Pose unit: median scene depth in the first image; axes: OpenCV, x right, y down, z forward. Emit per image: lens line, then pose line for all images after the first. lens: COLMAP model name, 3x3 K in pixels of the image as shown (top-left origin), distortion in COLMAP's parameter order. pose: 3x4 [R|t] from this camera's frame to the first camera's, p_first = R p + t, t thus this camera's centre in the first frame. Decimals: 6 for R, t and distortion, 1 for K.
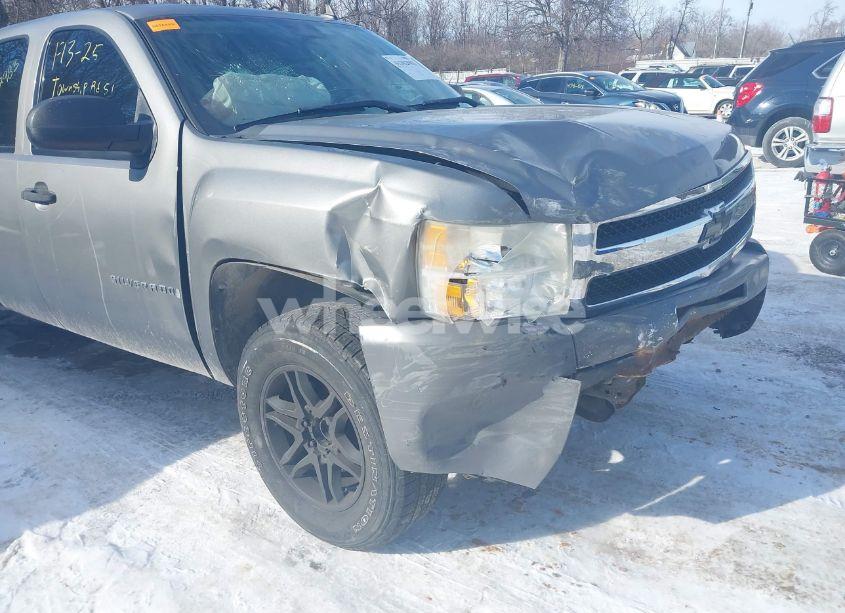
lens RADIAL K [[657.4, 0, 422.5], [0, 657.4, 306.5], [0, 0, 1]] dist [-0.000166, 0.002986]
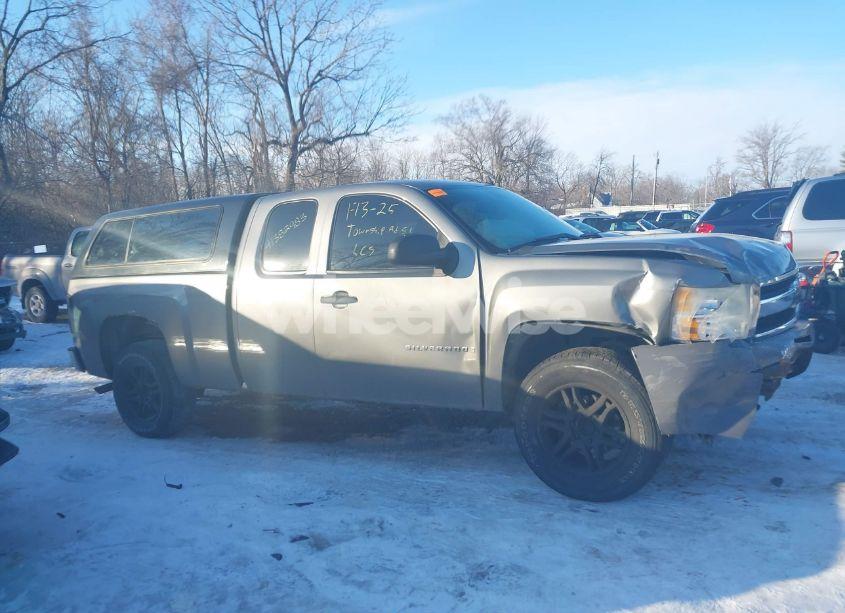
lens RADIAL K [[635.1, 0, 423.8], [0, 635.1, 325.9], [0, 0, 1]] dist [0.005056, -0.000370]
pose [[0.996390, -0.032256, 0.078527, -0.667395], [0.045838, 0.982991, -0.177843, 0.206004], [-0.071455, 0.180800, 0.980921, -0.551701]]
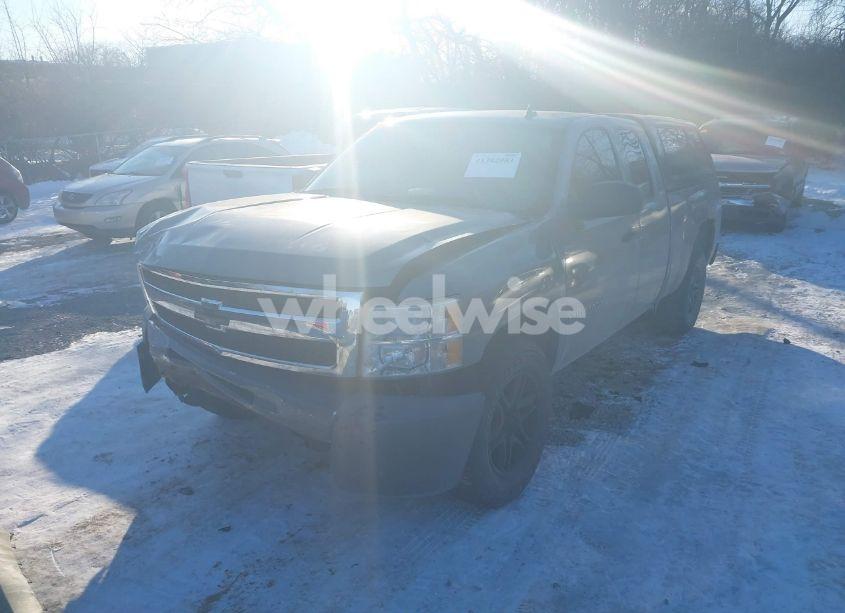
lens RADIAL K [[649.3, 0, 420.8], [0, 649.3, 279.6], [0, 0, 1]] dist [0.008736, 0.004738]
pose [[0.082537, 0.257326, -0.962793, 1.675407], [-0.309147, 0.925043, 0.220734, -0.591358], [0.947426, 0.279426, 0.155901, 1.161398]]
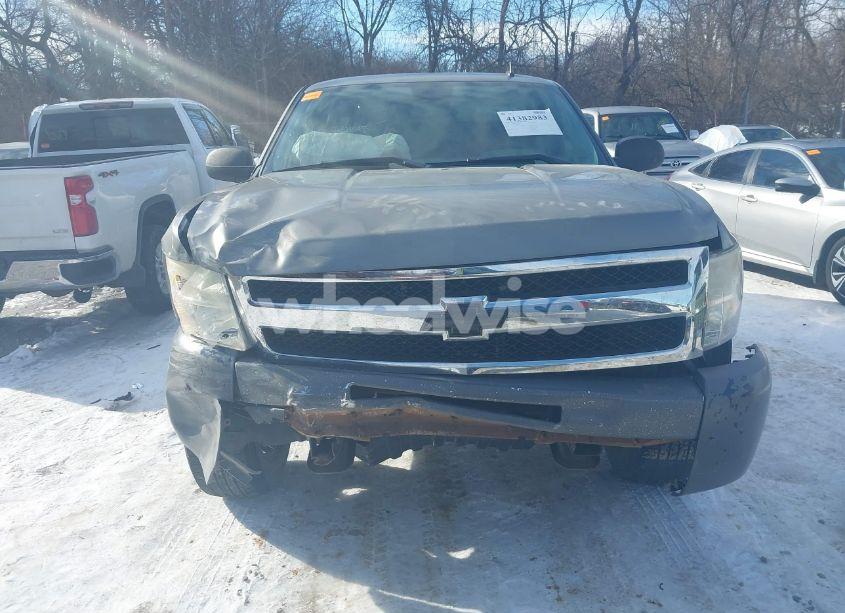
lens RADIAL K [[652.6, 0, 426.1], [0, 652.6, 294.3], [0, 0, 1]] dist [0.001912, 0.000127]
pose [[0.632777, 0.203240, -0.747185, 1.057669], [-0.243299, 0.968256, 0.057328, -0.192829], [0.735118, 0.145514, 0.662139, 0.381518]]
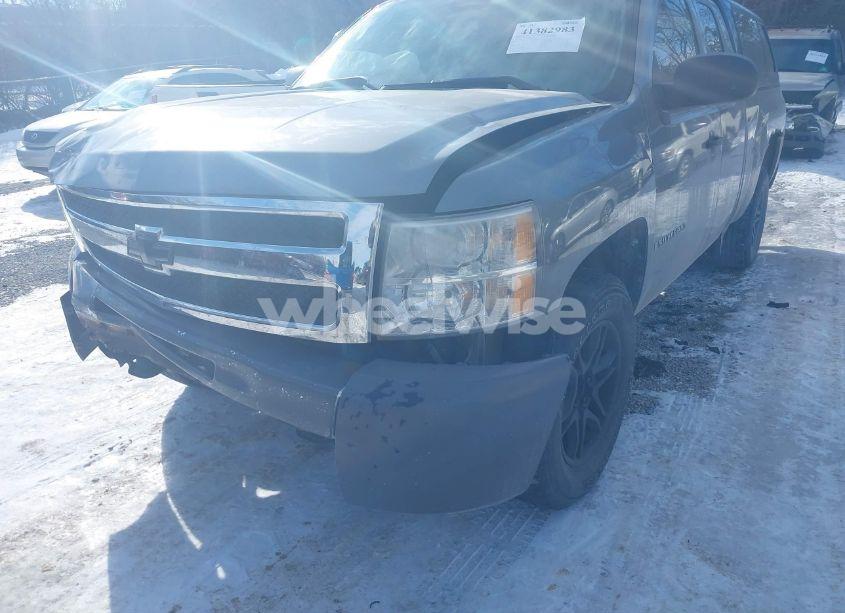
lens RADIAL K [[633.3, 0, 422.5], [0, 633.3, 306.5], [0, 0, 1]] dist [0.002029, 0.002498]
pose [[0.099183, 0.368941, -0.924146, 1.248259], [-0.290412, 0.899024, 0.327744, -0.421399], [0.951748, 0.235876, 0.196312, 1.190724]]
